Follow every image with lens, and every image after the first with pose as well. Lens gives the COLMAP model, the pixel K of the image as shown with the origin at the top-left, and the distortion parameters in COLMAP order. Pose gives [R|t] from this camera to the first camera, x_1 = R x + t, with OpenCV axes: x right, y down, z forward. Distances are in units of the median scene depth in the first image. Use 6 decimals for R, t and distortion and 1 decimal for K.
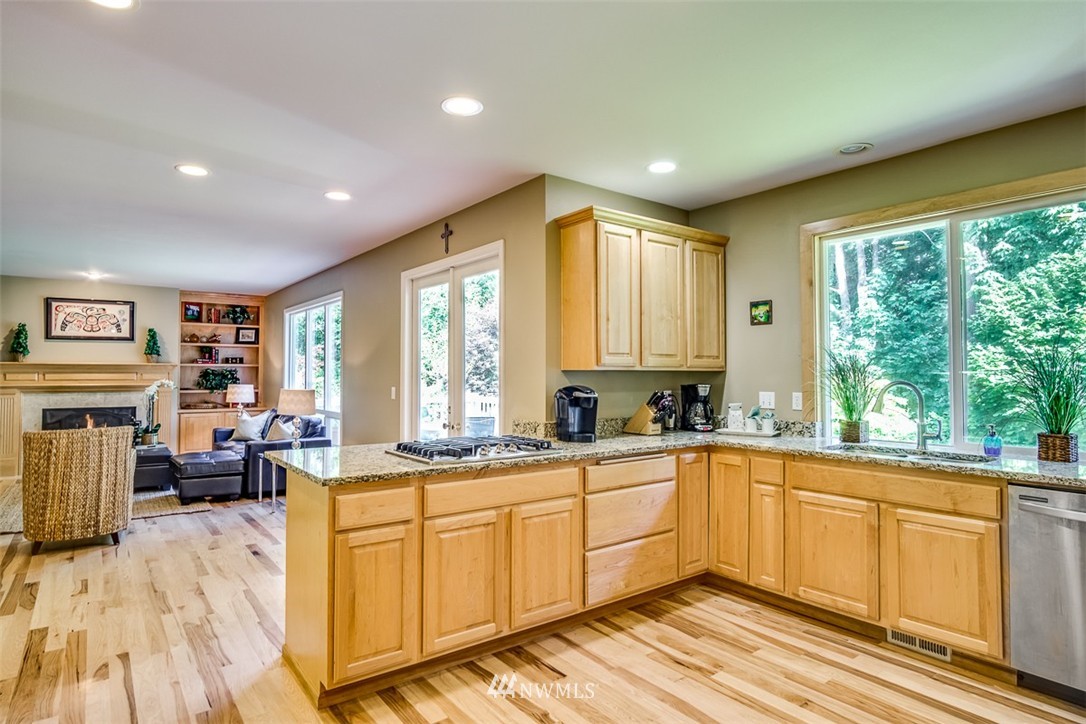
lens RADIAL K [[588.4, 0, 527.9], [0, 588.4, 358.3], [0, 0, 1]] dist [-0.017066, 0.001357]
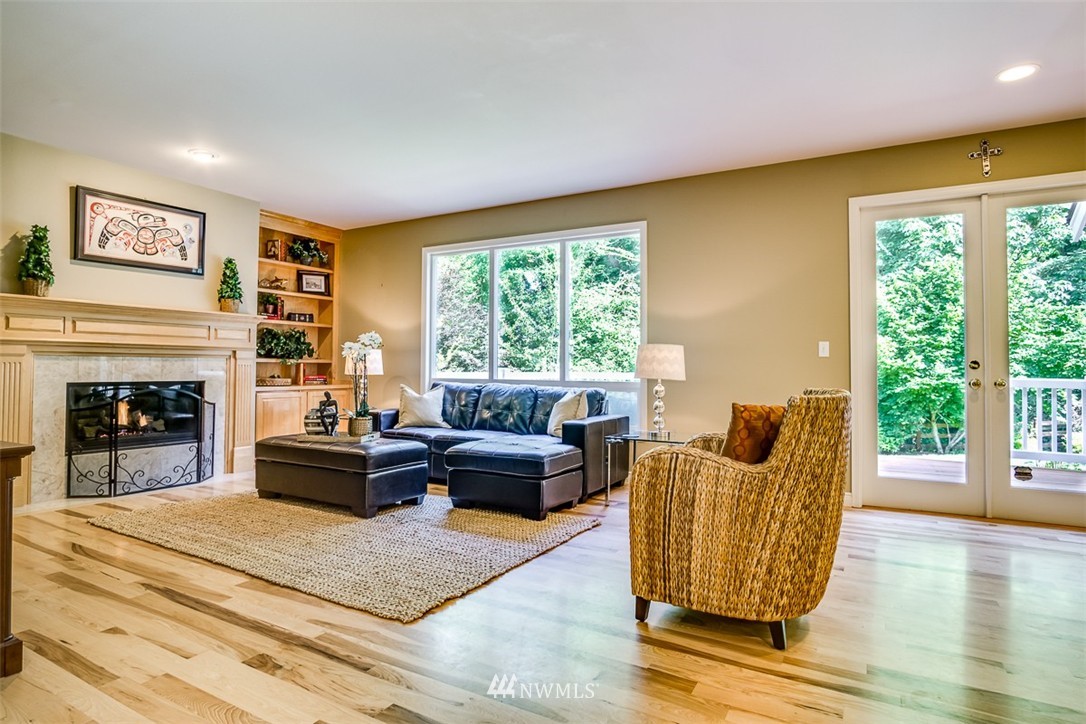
lens RADIAL K [[588.4, 0, 527.9], [0, 588.4, 358.3], [0, 0, 1]] dist [-0.017066, 0.001357]
pose [[0.921070, 0.012231, 0.389205, -0.601236], [-0.017717, 0.999788, 0.010509, 0.046072], [-0.388993, -0.016576, 0.921091, 0.287156]]
